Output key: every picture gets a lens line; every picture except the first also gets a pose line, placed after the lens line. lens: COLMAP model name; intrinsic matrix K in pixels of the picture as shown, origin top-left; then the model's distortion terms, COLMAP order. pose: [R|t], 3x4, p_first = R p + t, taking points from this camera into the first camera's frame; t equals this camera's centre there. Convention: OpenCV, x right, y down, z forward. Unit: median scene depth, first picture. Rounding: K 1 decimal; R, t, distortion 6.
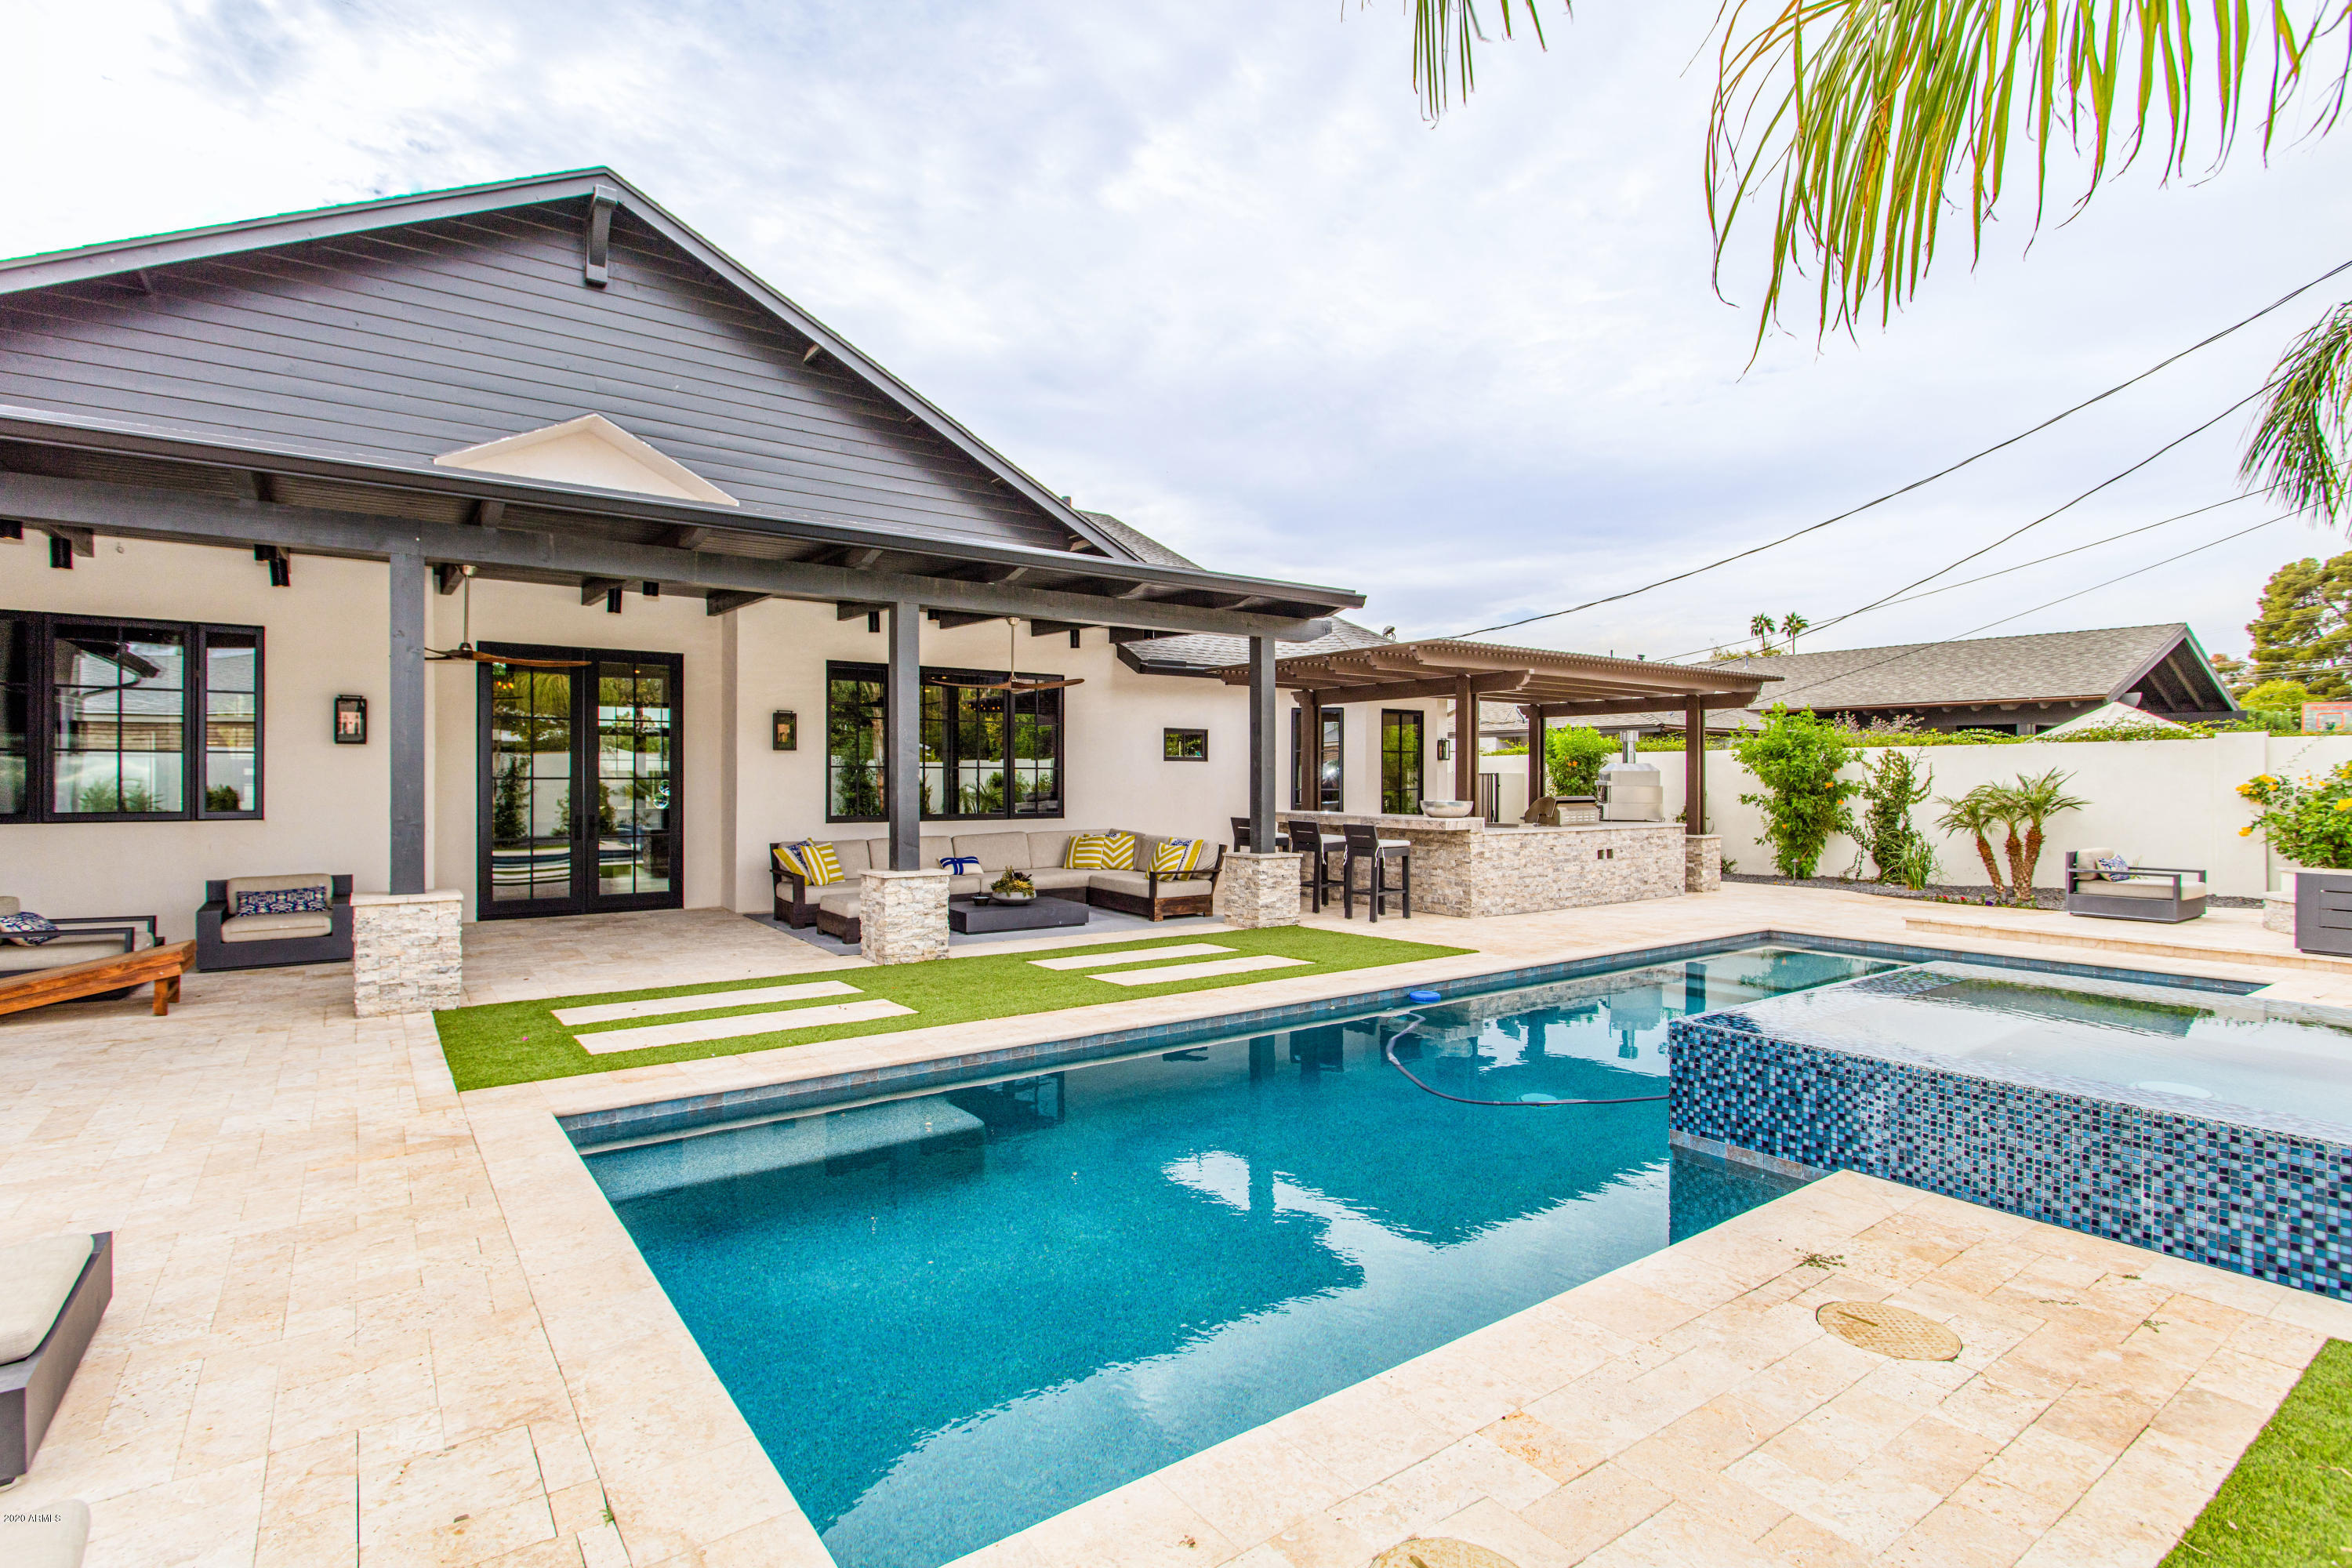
lens RADIAL K [[1131.6, 0, 1175.0], [0, 1131.6, 778.6], [0, 0, 1]] dist [0.011874, -0.002345]
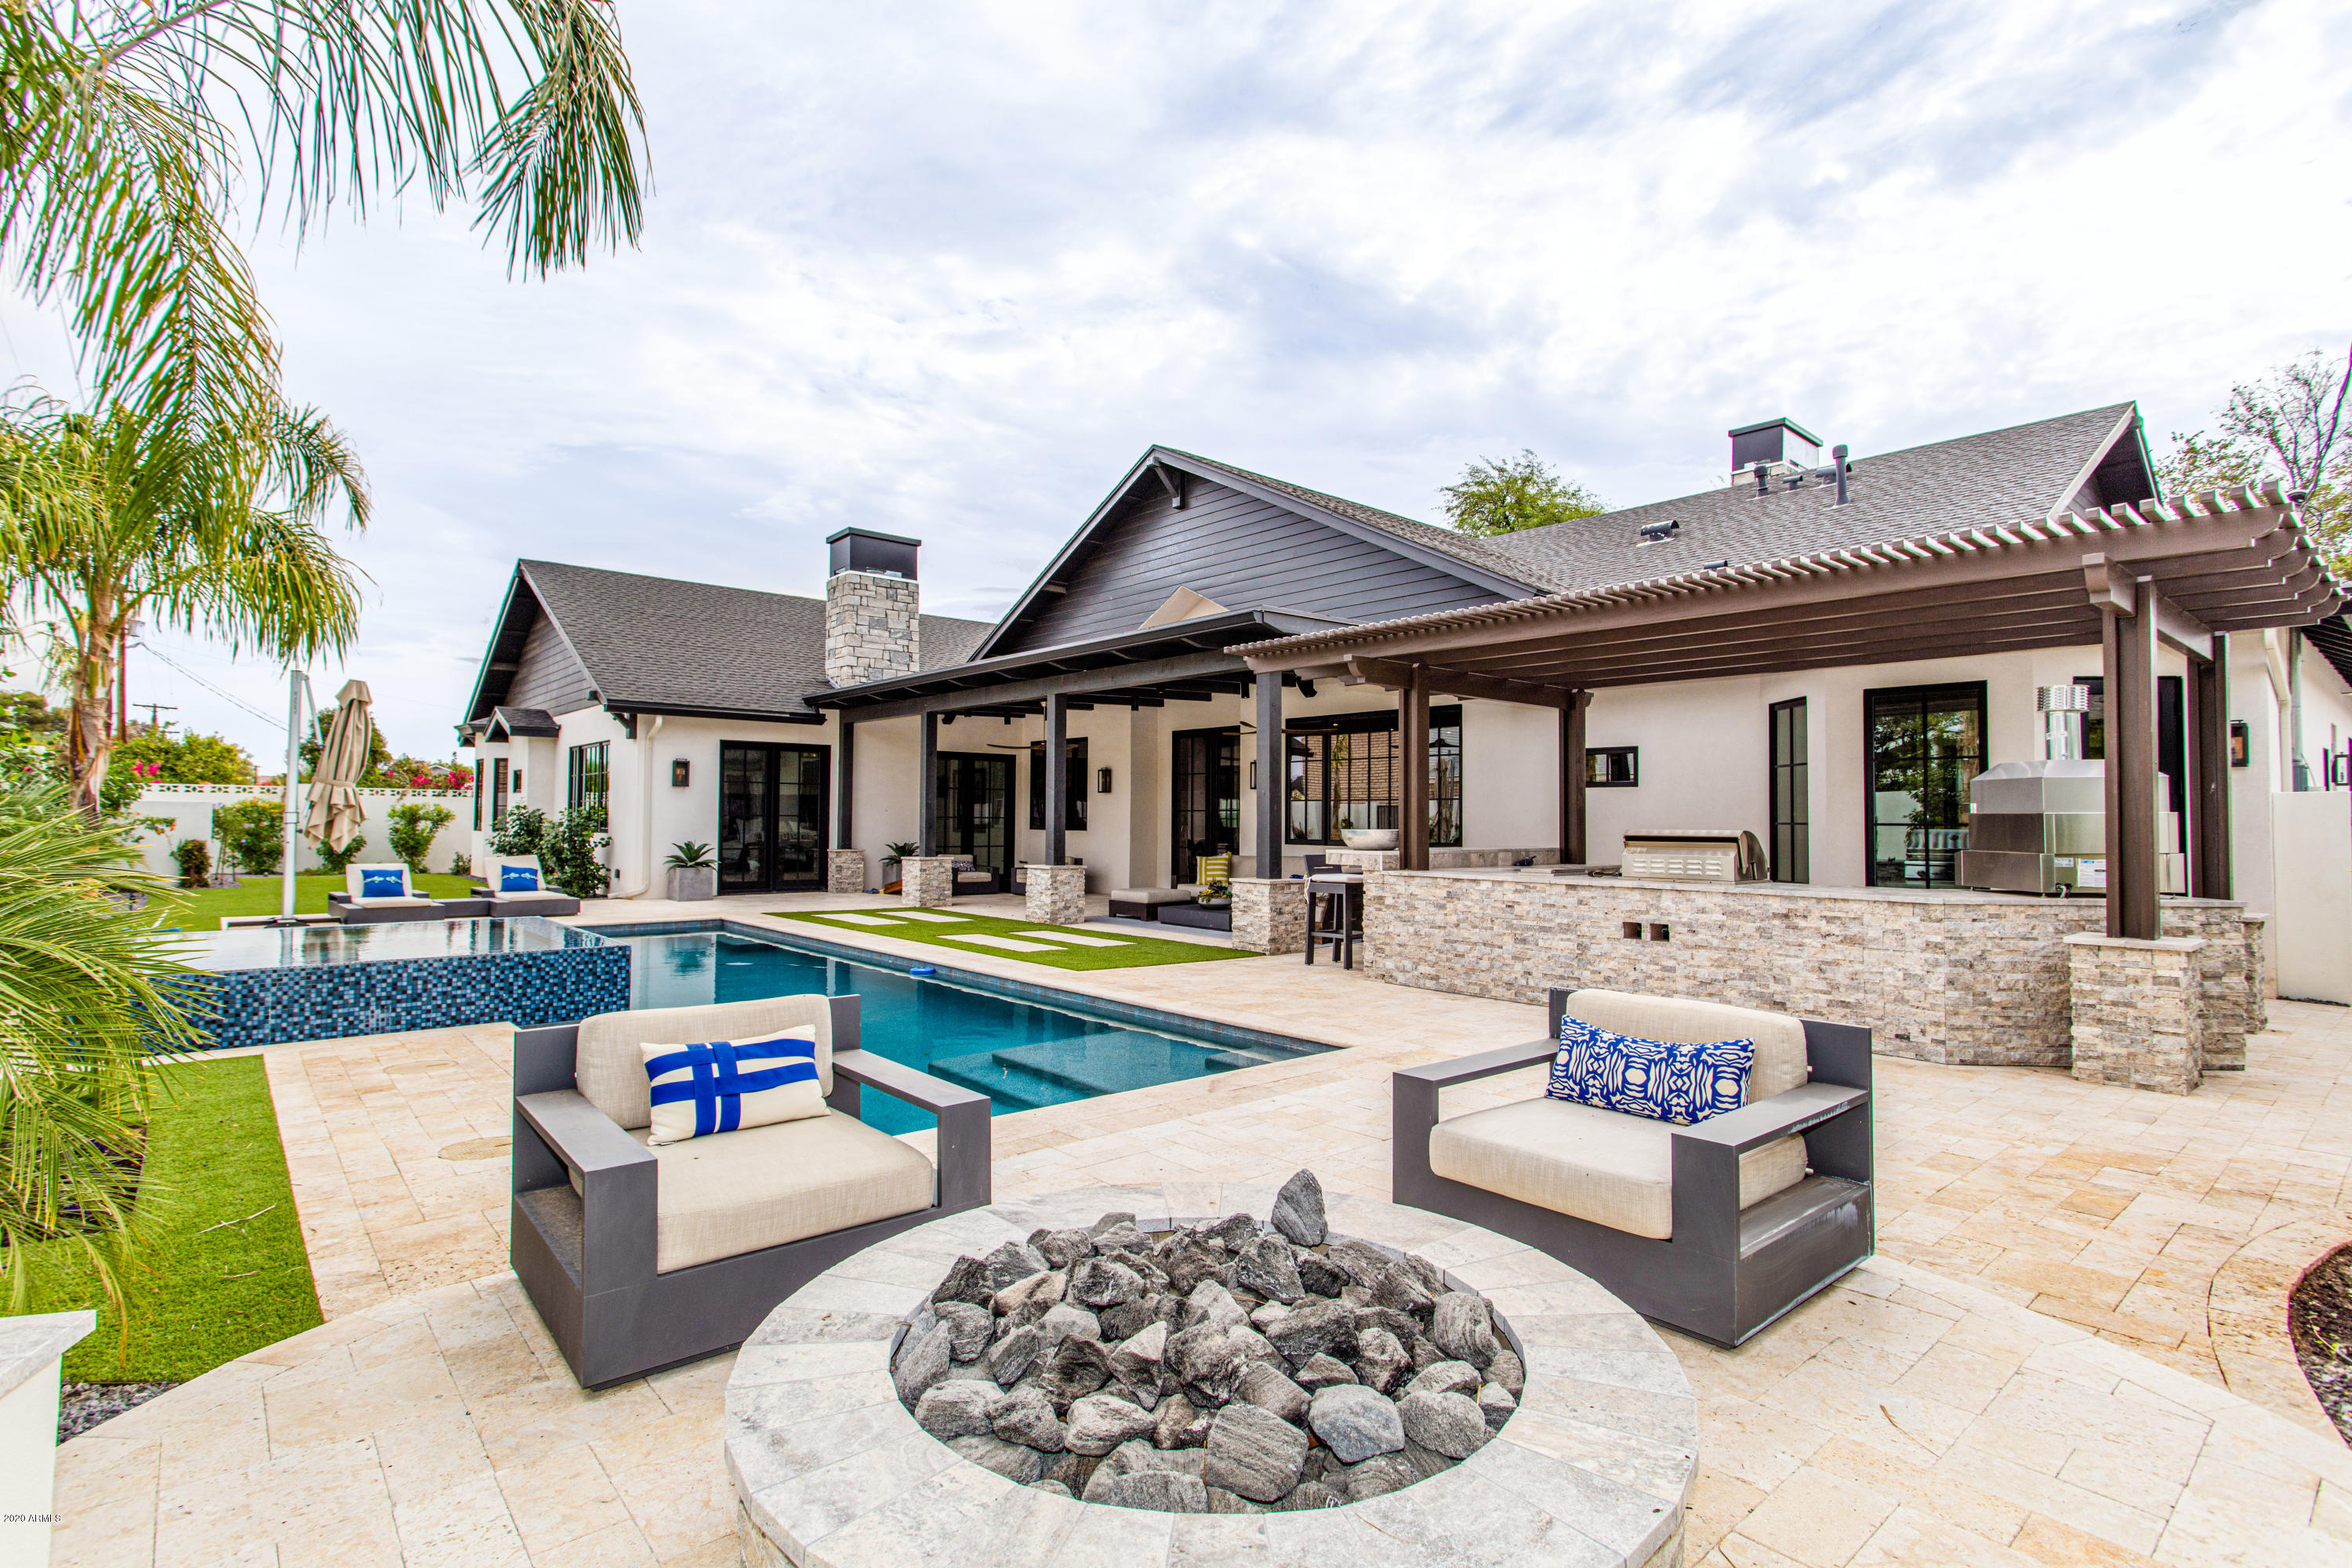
lens RADIAL K [[1131.6, 0, 1175.1], [0, 1131.6, 789.8], [0, 0, 1]] dist [0.011874, -0.002345]
pose [[0.085834, -0.028430, -0.995904, 0.999920], [-0.009680, 0.999522, -0.029367, 0.016453], [0.996262, 0.012161, 0.085517, 0.778876]]
